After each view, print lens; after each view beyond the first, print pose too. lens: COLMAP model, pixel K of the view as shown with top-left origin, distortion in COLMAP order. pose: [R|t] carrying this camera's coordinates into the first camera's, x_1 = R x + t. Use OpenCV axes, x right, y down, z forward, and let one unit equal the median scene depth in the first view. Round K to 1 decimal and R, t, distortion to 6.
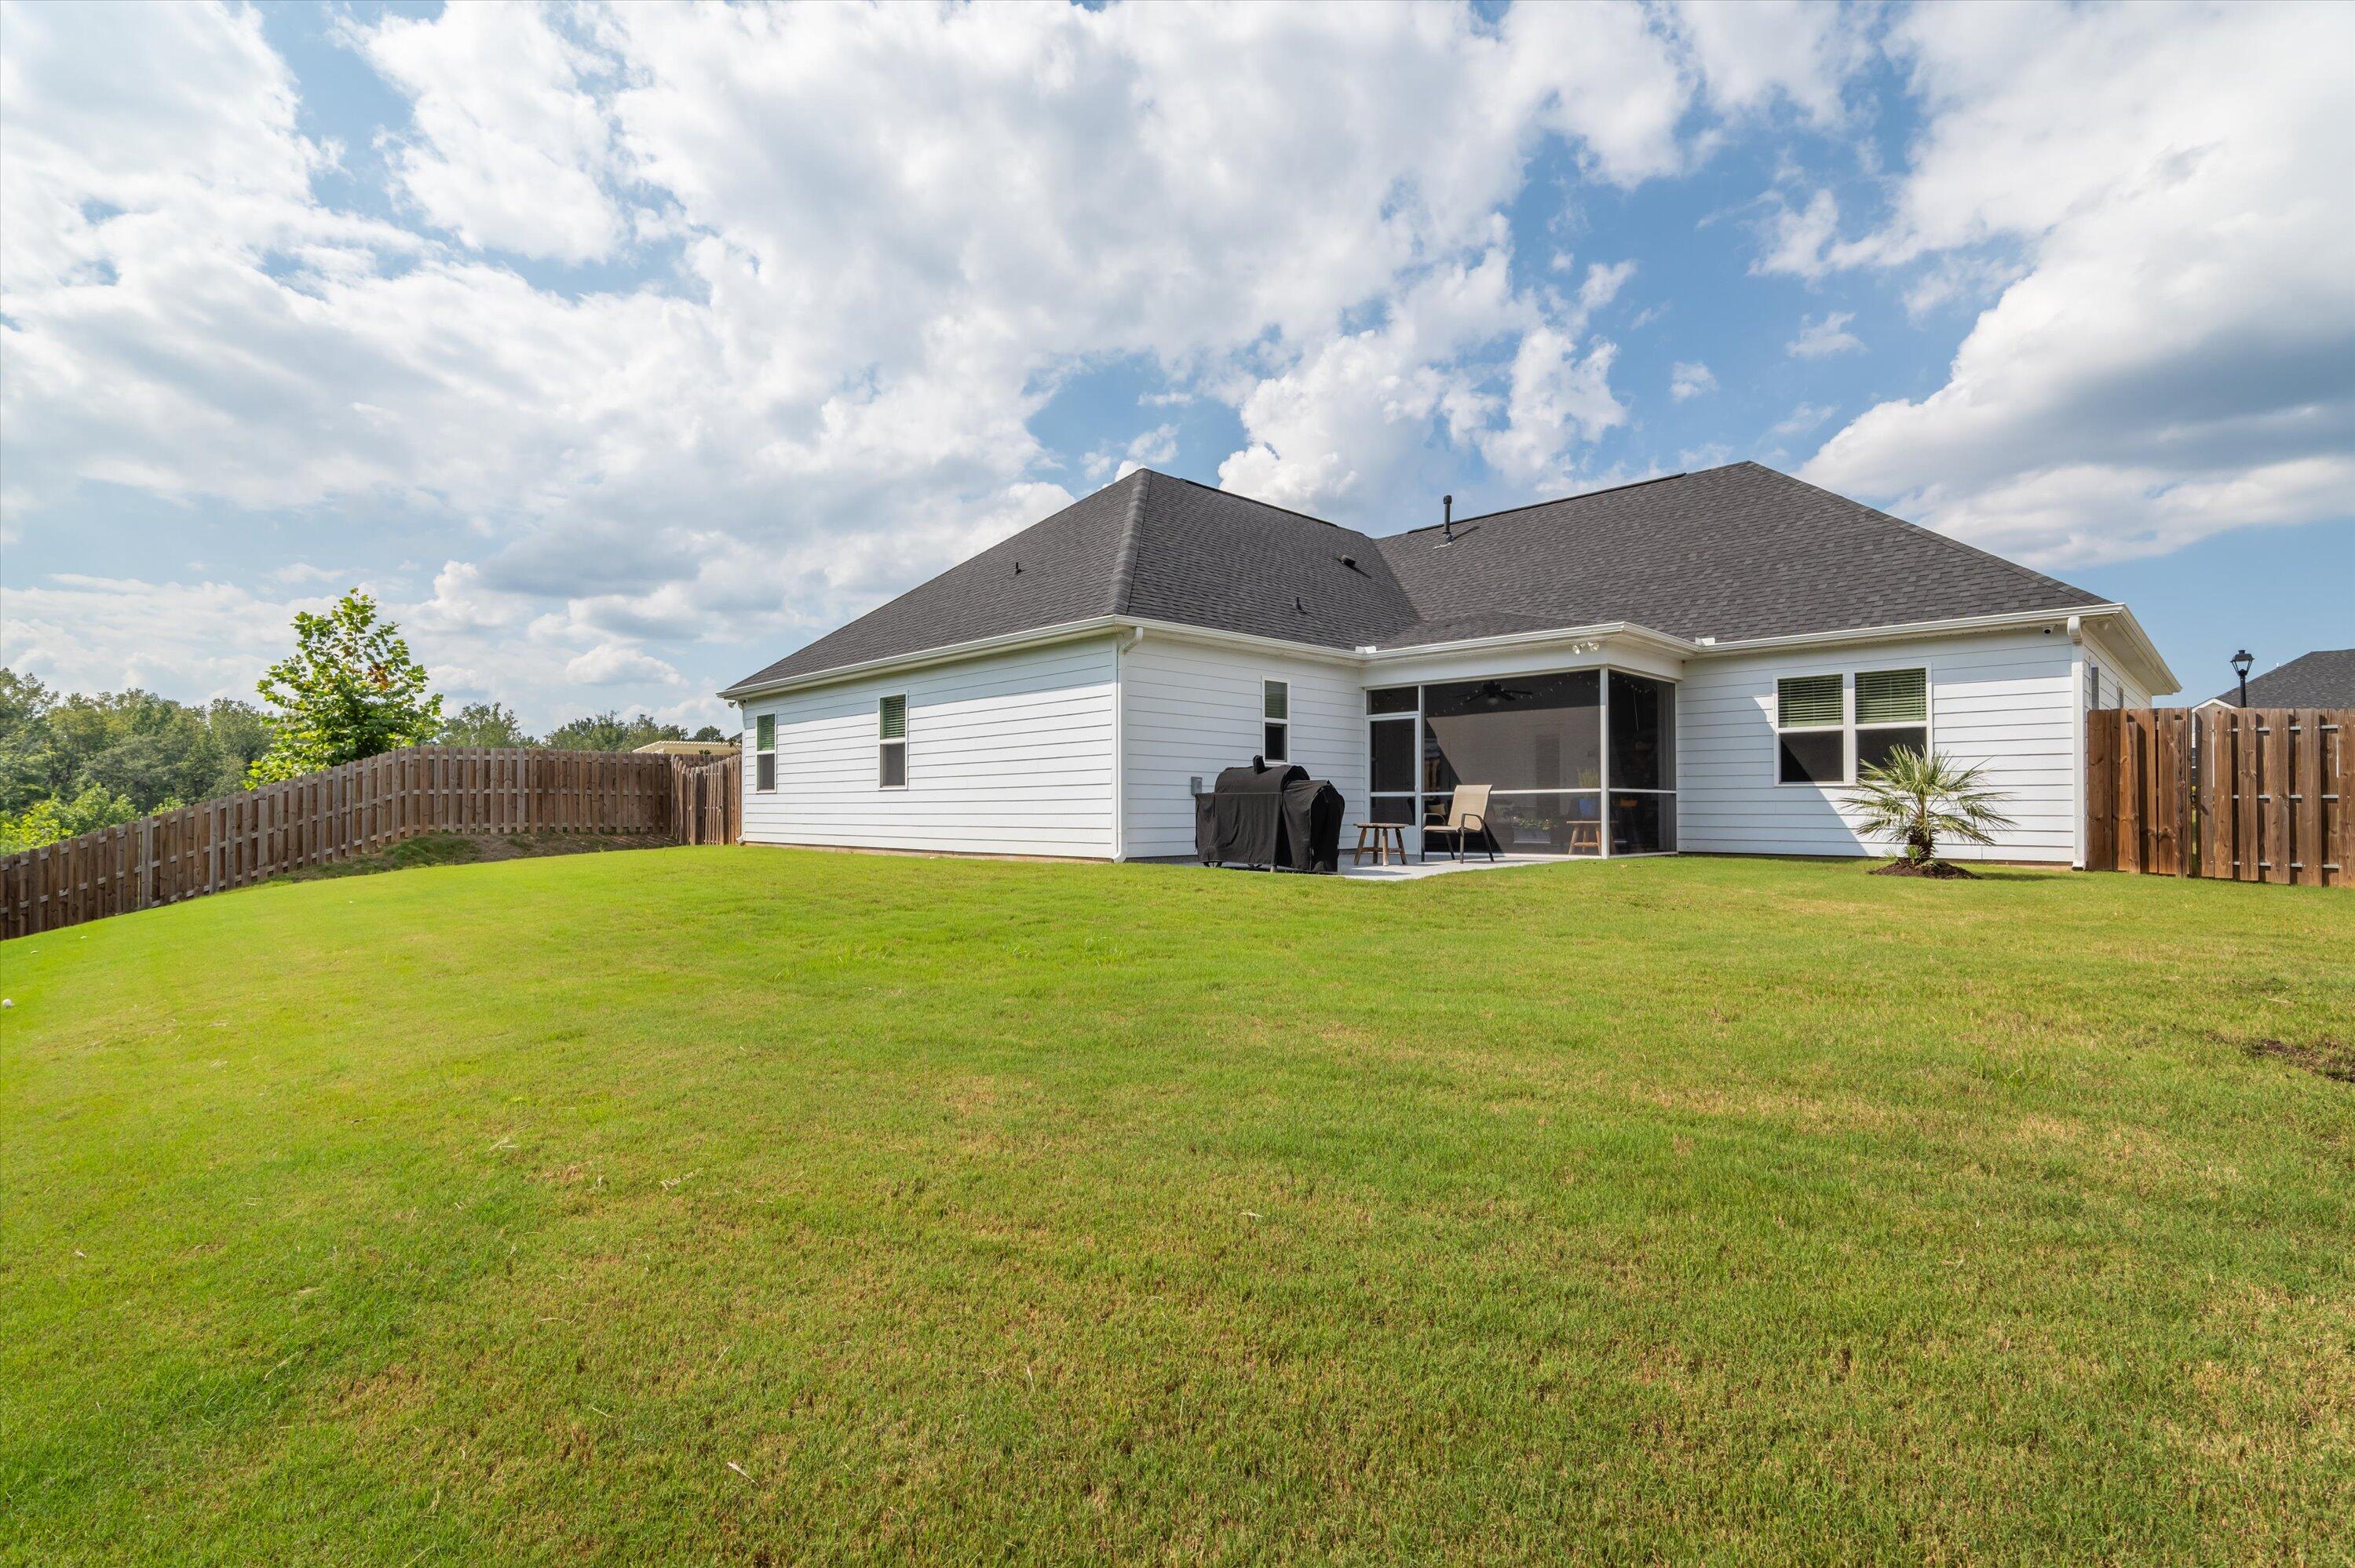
lens RADIAL K [[1095.3, 0, 1175.2], [0, 1095.3, 800.2], [0, 0, 1]] dist [-0.019977, 0.000715]
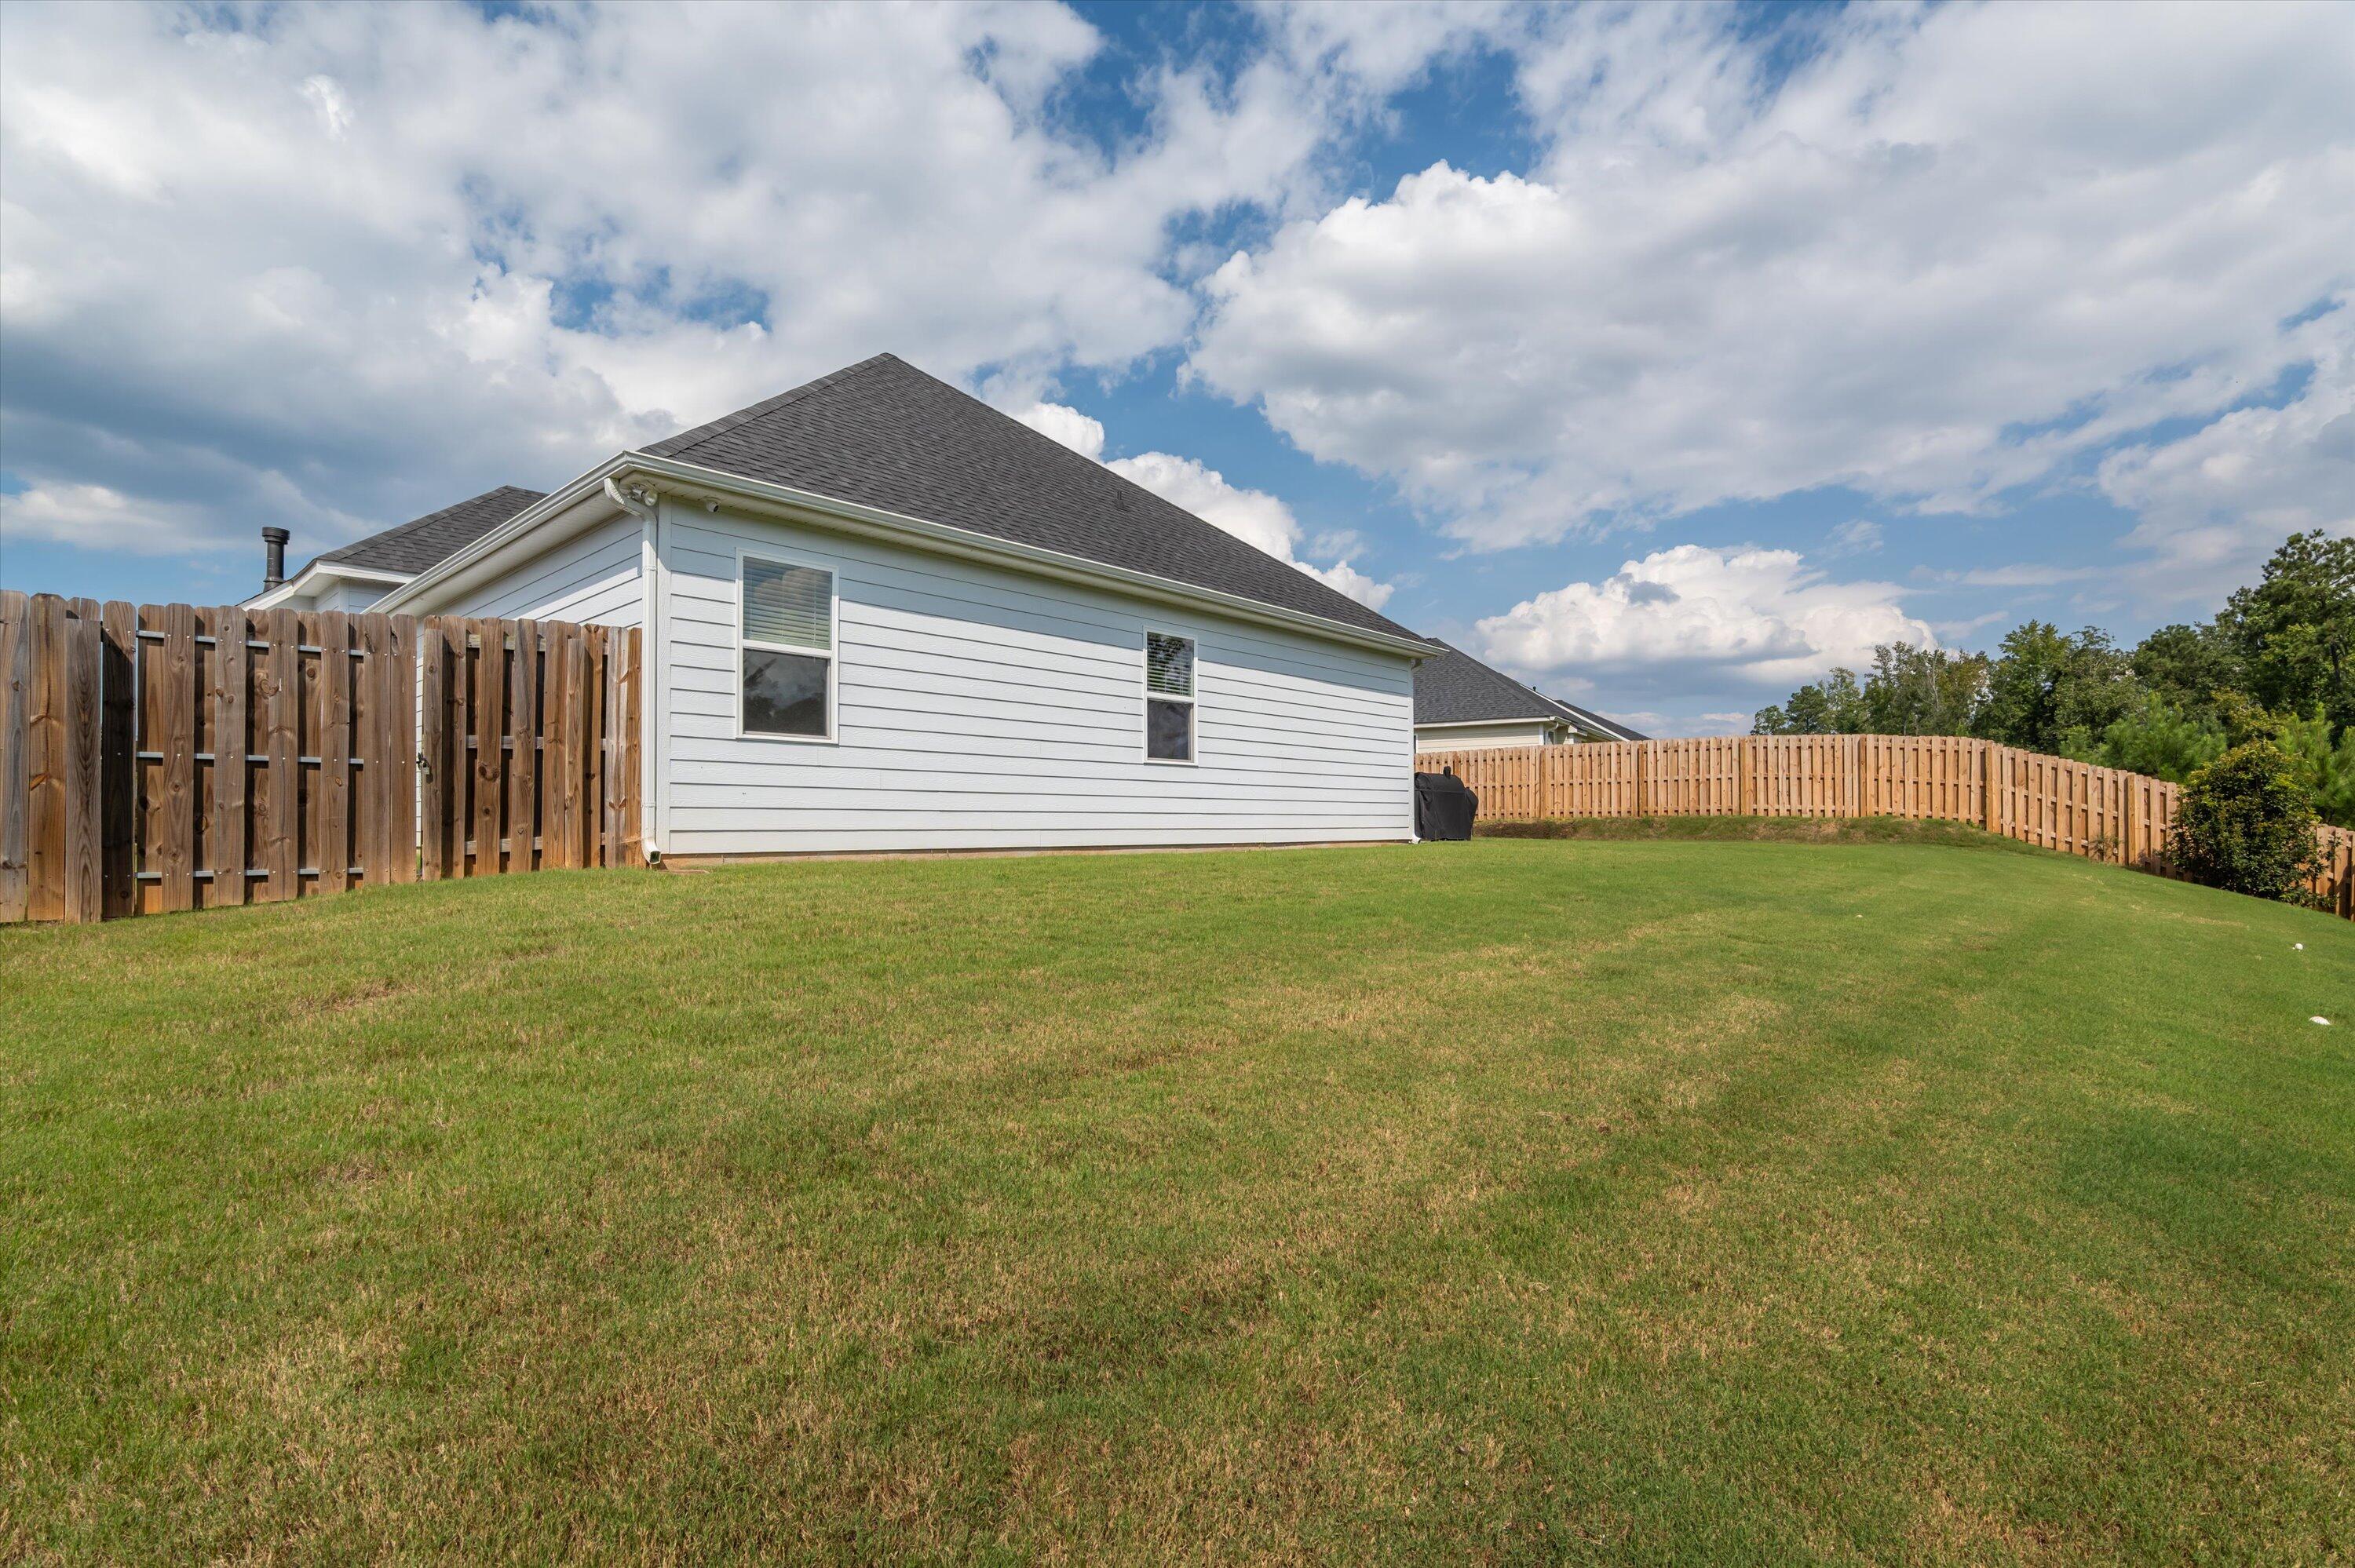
lens RADIAL K [[1095.3, 0, 1175.2], [0, 1095.3, 800.2], [0, 0, 1]] dist [-0.019977, 0.000715]
pose [[-0.062982, 0.014047, 0.997916, -0.990555], [-0.019145, 0.999700, -0.015280, 0.025629], [-0.997831, -0.020067, -0.062694, 1.044075]]
